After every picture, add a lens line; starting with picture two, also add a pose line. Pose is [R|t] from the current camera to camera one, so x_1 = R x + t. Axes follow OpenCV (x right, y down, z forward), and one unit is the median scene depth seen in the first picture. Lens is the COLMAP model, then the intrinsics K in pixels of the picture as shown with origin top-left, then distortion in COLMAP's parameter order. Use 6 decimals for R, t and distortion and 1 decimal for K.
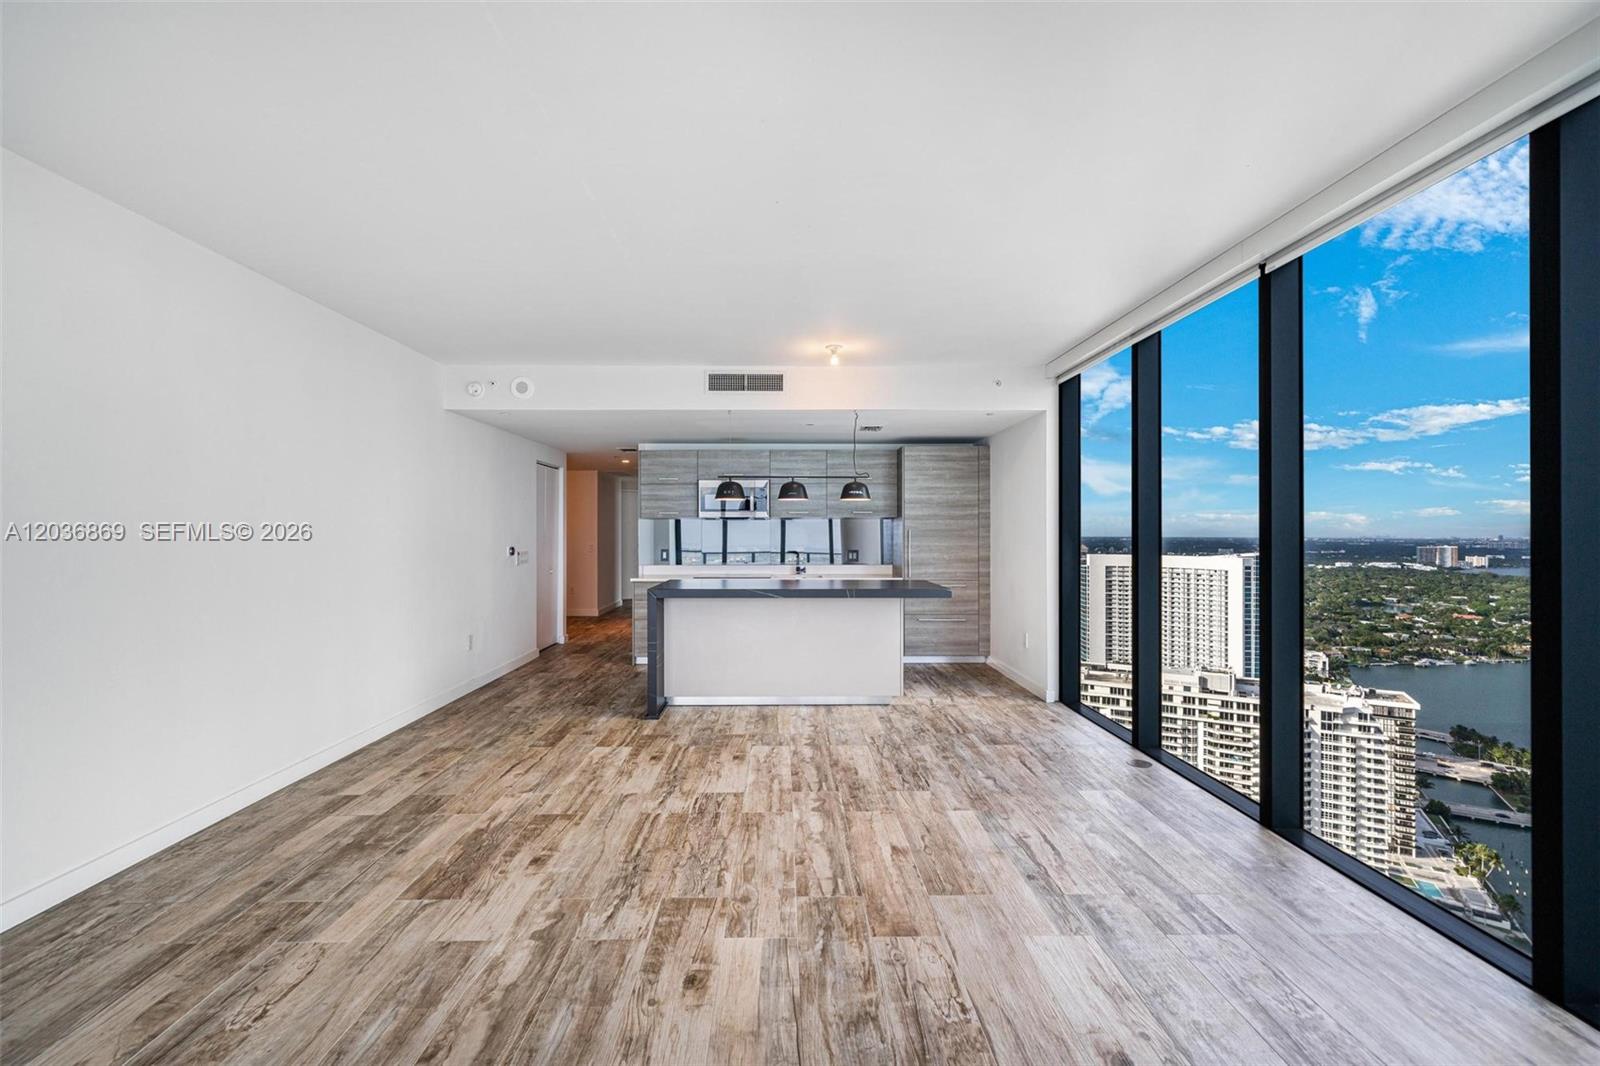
lens RADIAL K [[674.4, 0, 795.8], [0, 674.4, 533.3], [0, 0, 1]] dist [-0.000633, 0.000697]
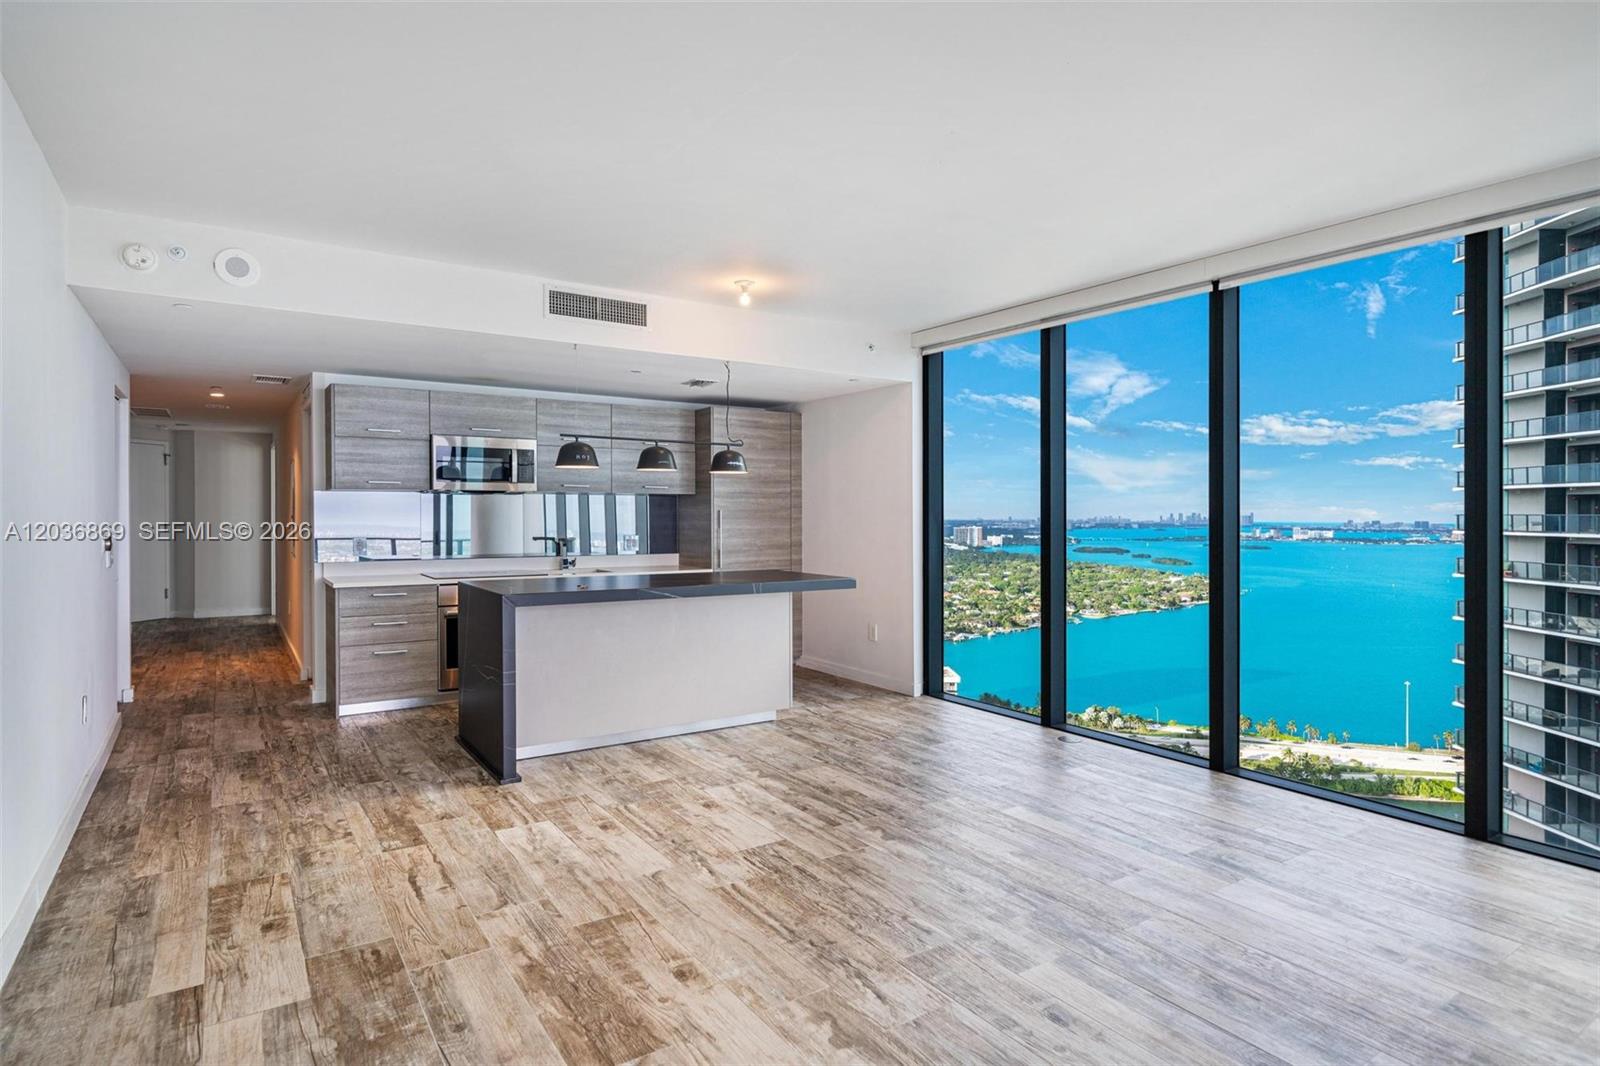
lens RADIAL K [[862.0, 0, 805.3], [0, 862.0, 536.4], [0, 0, 1]] dist [0.004424, -0.000802]
pose [[0.836771, -0.010478, 0.547453, -0.568383], [-0.004060, 0.999671, 0.025339, 0.000078], [-0.547538, -0.023426, 0.836453, 0.131718]]
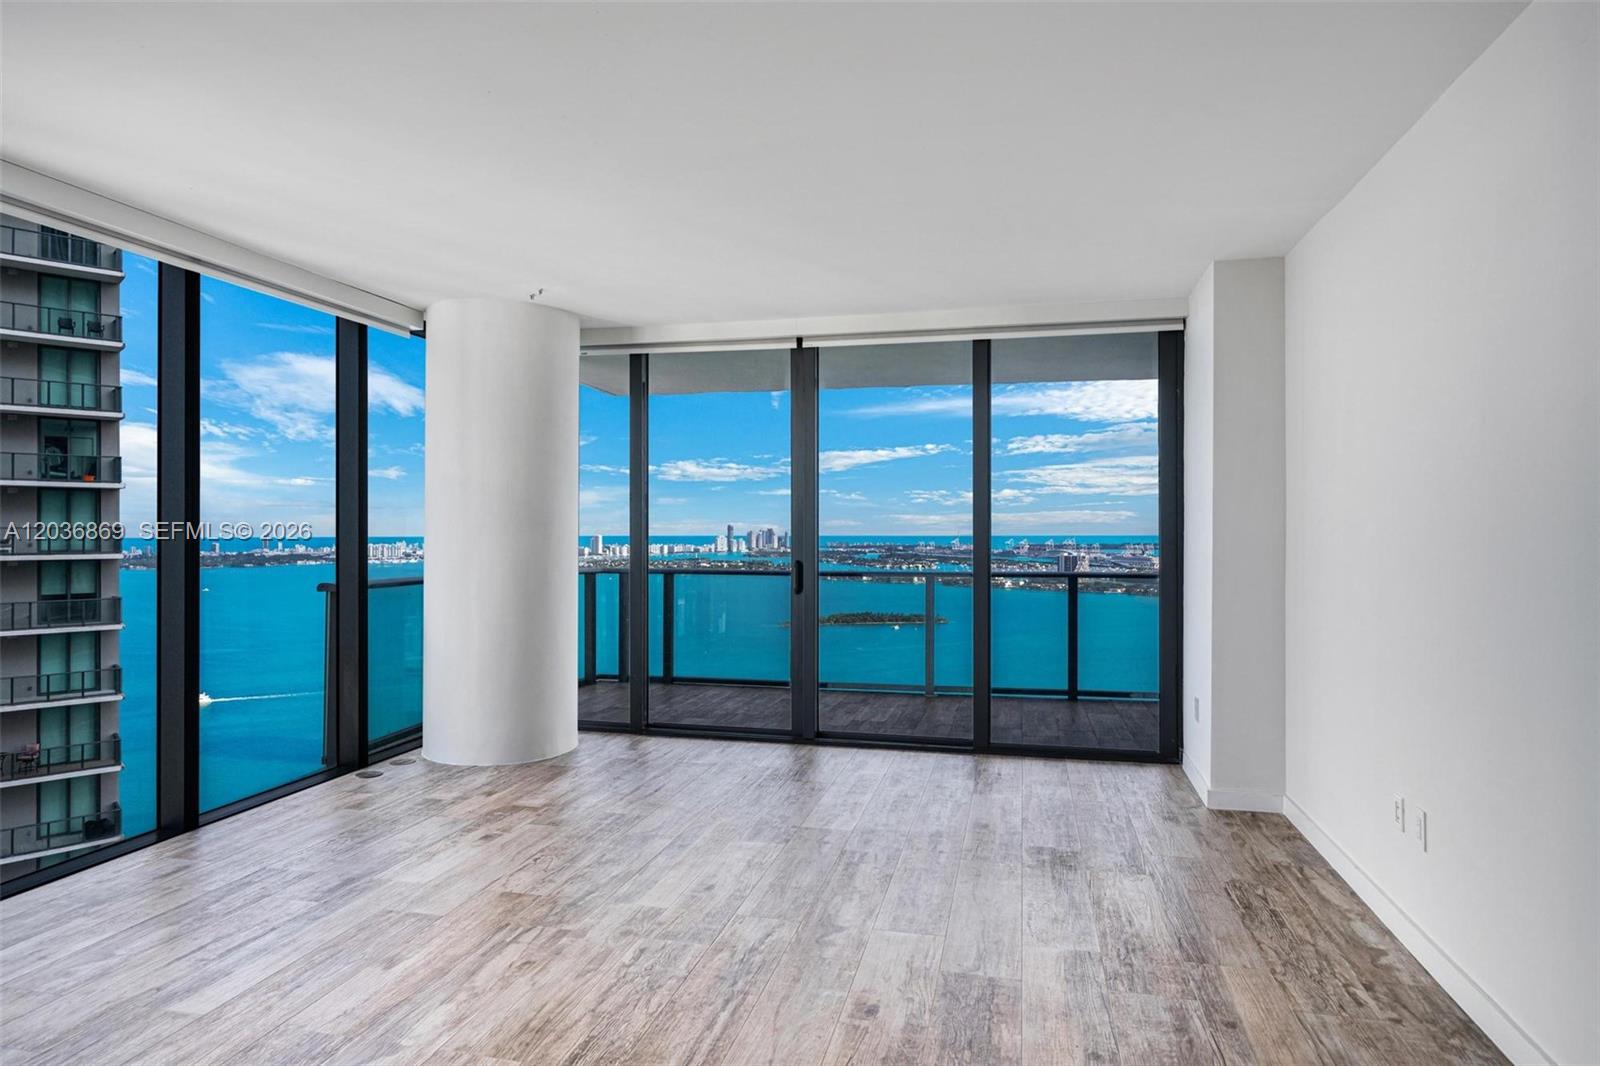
lens RADIAL K [[928.6, 0, 802.6], [0, 928.6, 527.3], [0, 0, 1]] dist [0.004228, 0.000727]
pose [[-0.969353, 0.001367, 0.245667, -0.406777], [0.000803, 0.999997, -0.002396, -0.002082], [-0.245669, -0.002125, -0.969351, 1.427001]]
